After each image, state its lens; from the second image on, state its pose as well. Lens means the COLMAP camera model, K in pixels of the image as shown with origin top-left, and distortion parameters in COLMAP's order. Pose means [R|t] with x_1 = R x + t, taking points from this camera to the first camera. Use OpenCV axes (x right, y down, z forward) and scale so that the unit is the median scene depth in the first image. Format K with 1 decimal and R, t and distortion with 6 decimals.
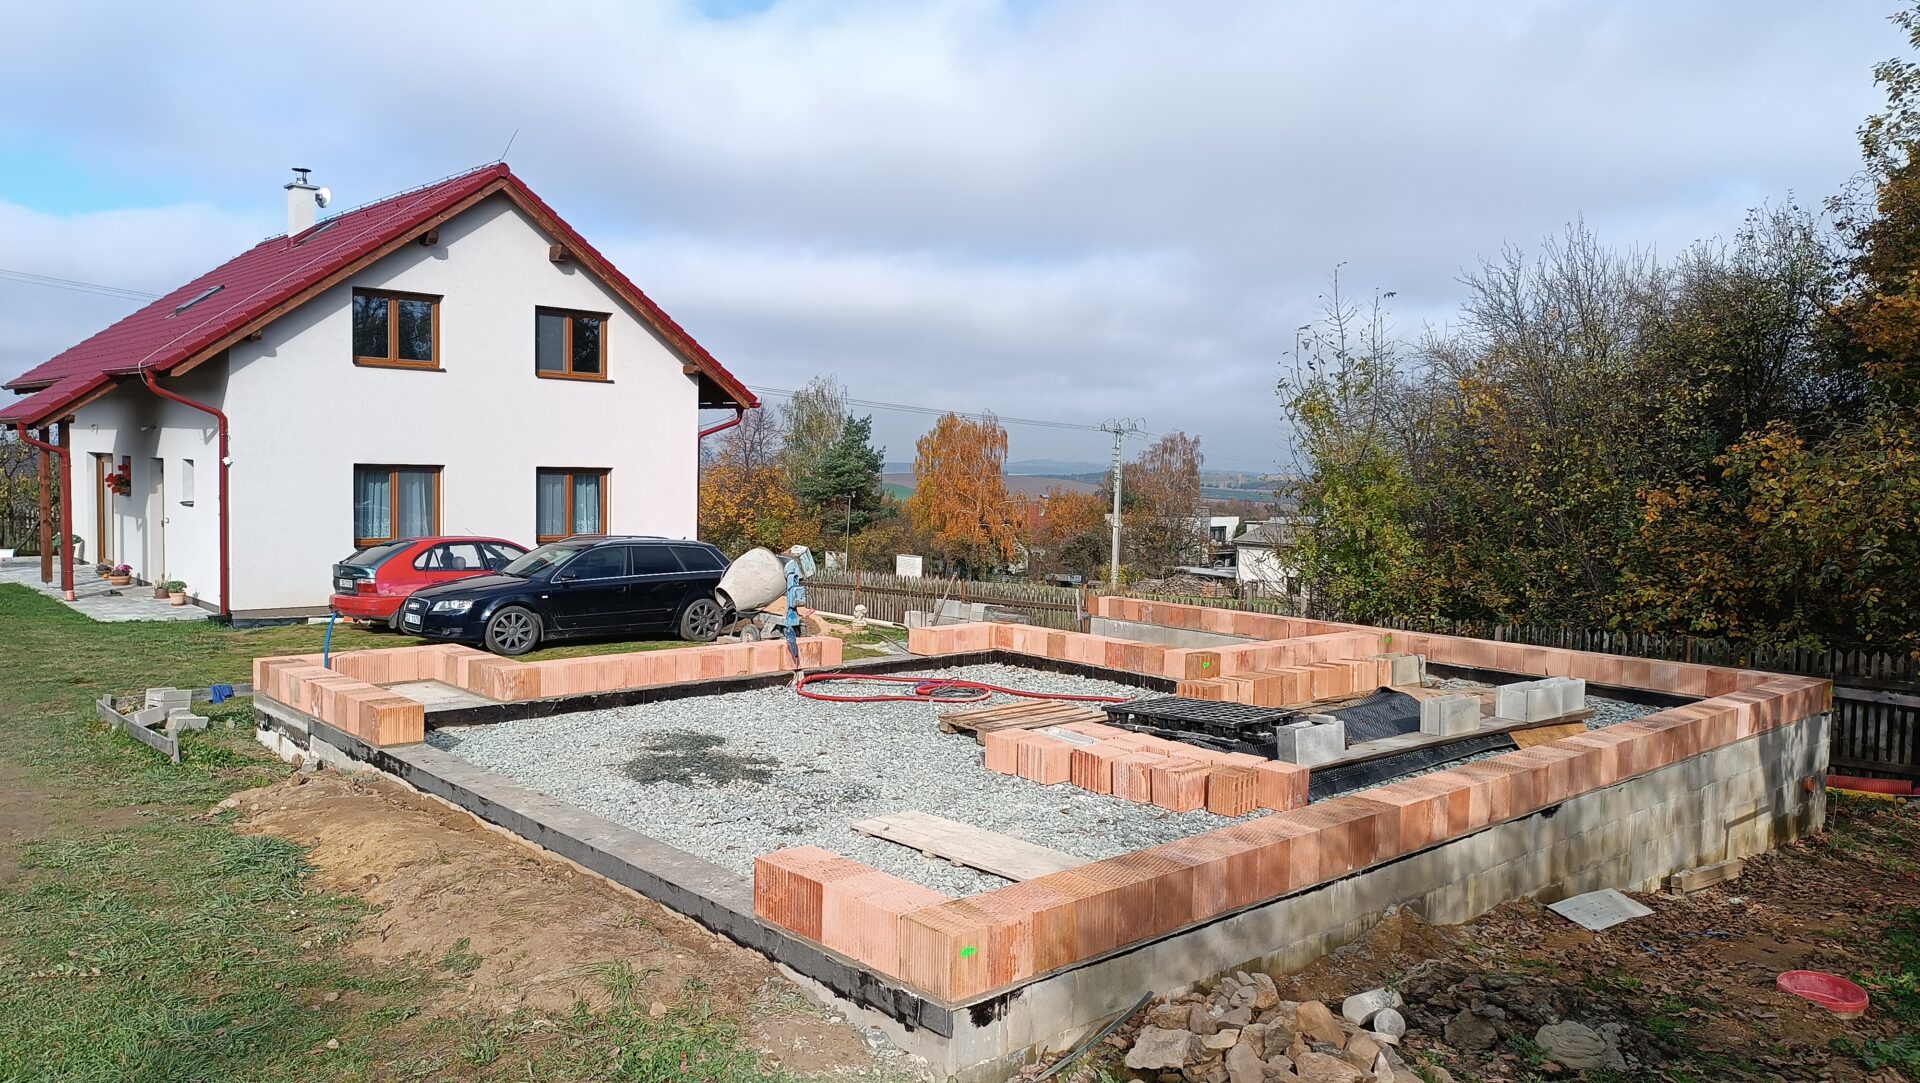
lens RADIAL K [[1420.0, 0, 960.0], [0, 1420.0, 541.5], [0, 0, 1]] dist [0.002339, -0.002582]
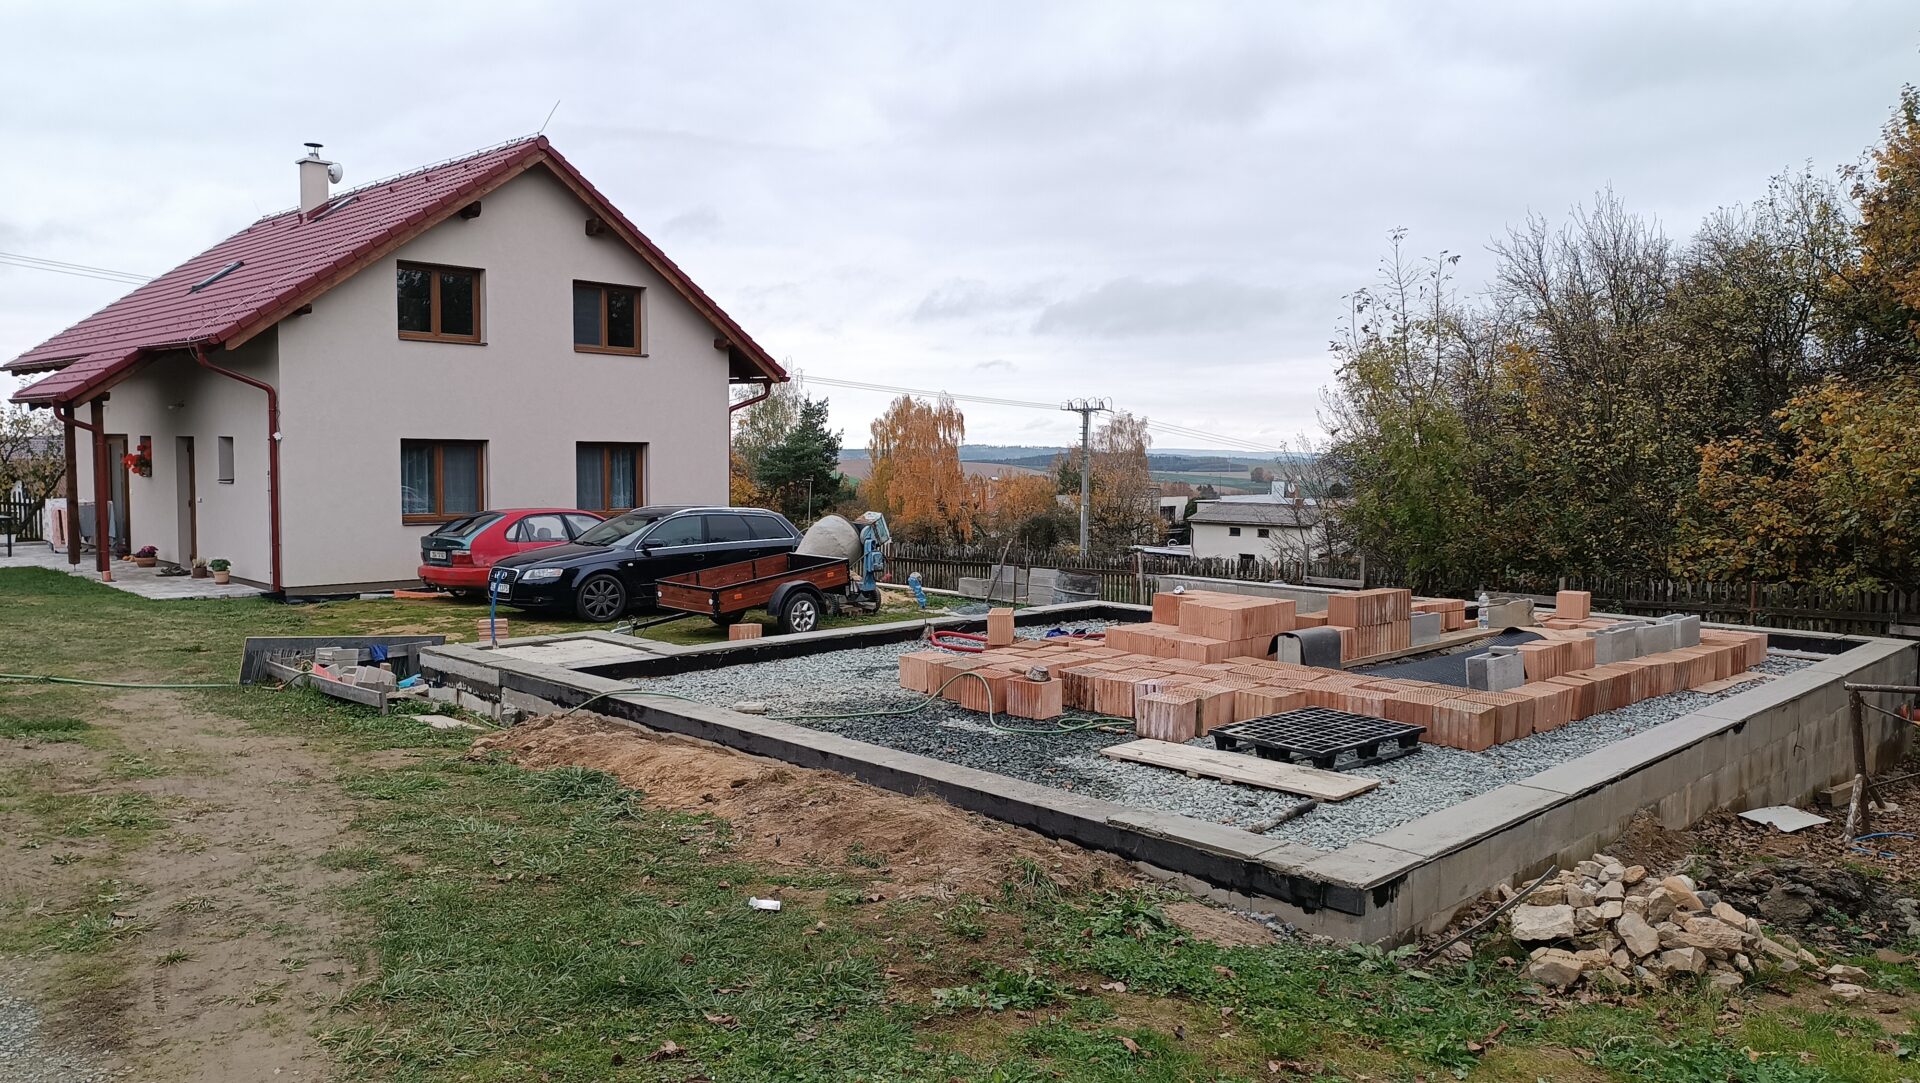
lens RADIAL K [[1418.8, 0, 960.0], [0, 1418.8, 541.5], [0, 0, 1]] dist [0.006642, 0.001768]
pose [[0.998663, -0.014890, 0.049505, -0.082904], [0.014411, 0.999846, 0.010011, 0.012358], [-0.049647, -0.009284, 0.998724, -0.011830]]
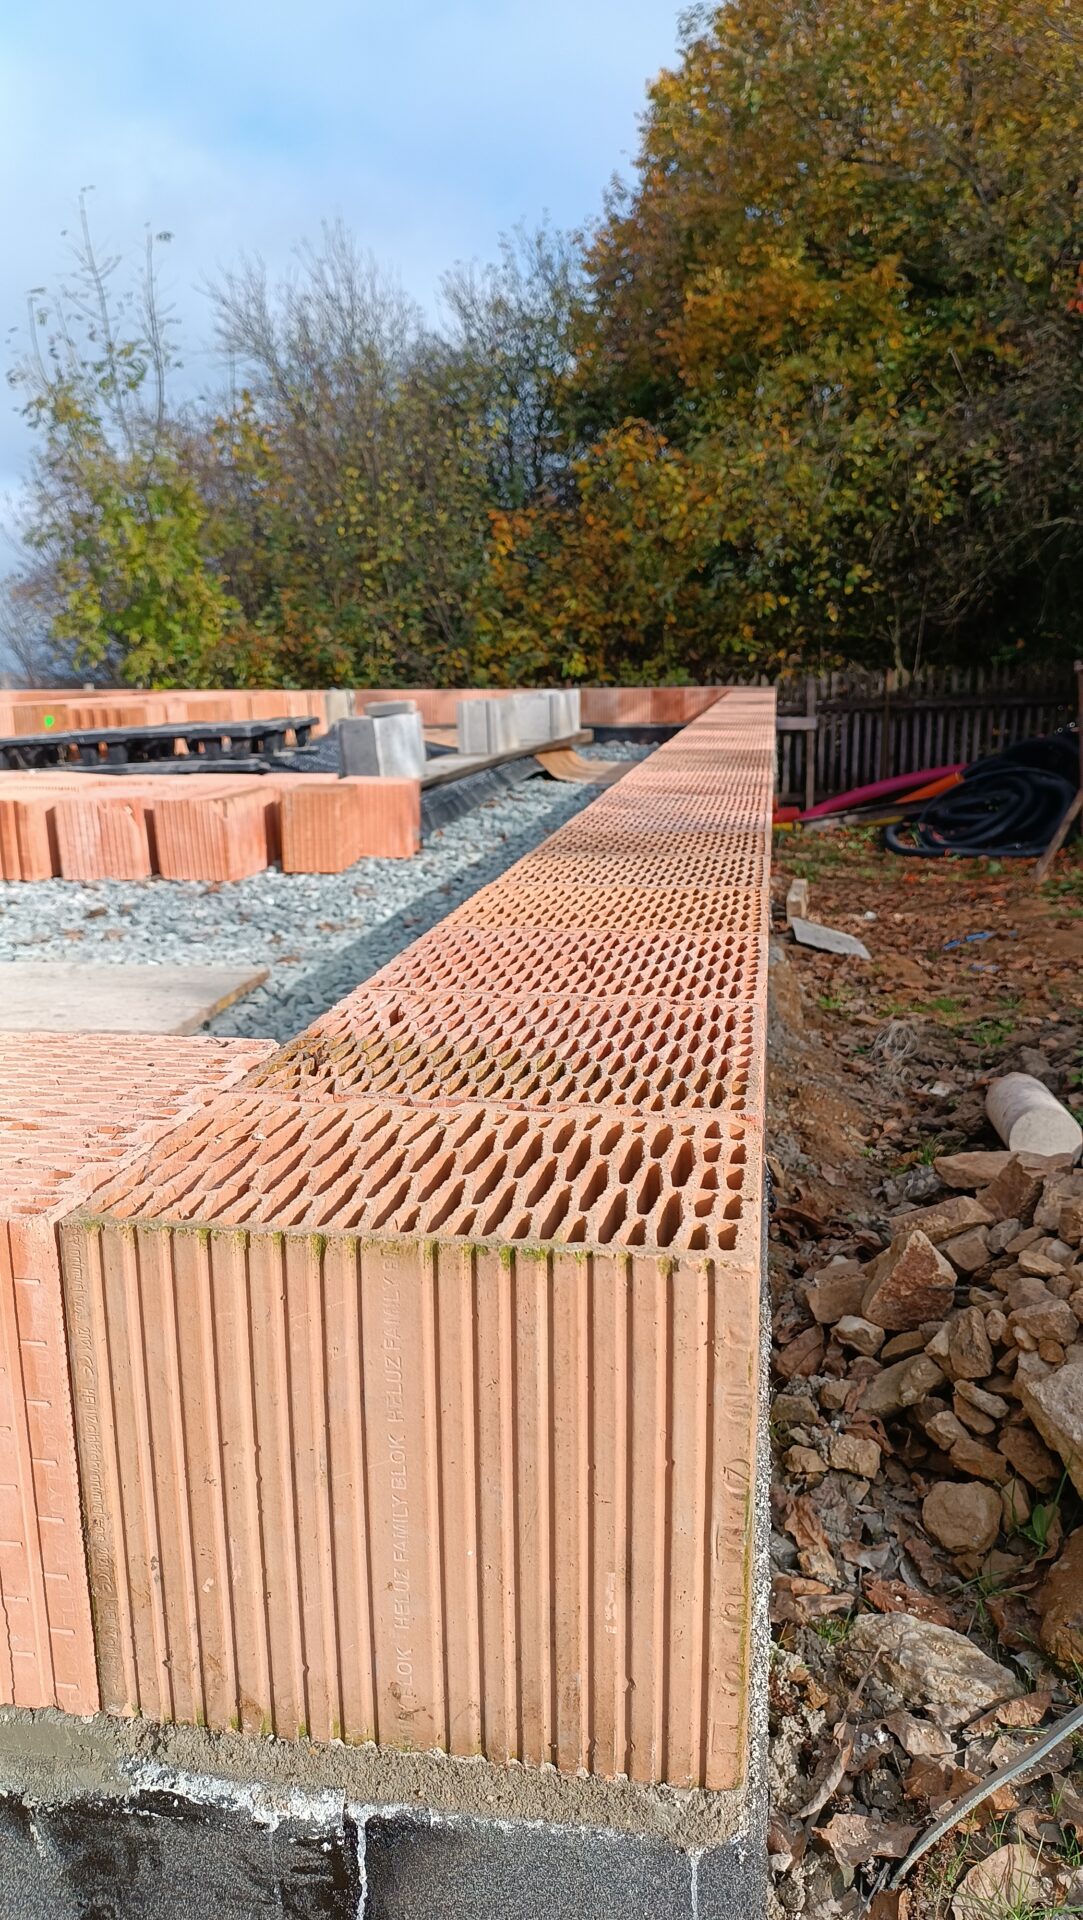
lens RADIAL K [[1420.0, 0, 541.5], [0, 1420.0, 960.0], [0, 0, 1]] dist [0.002339, -0.002582]
pose [[0.793185, -0.166075, 0.585898, -0.019383], [0.076523, 0.981651, 0.174656, 0.055038], [-0.604154, -0.093700, 0.791340, 0.214576]]
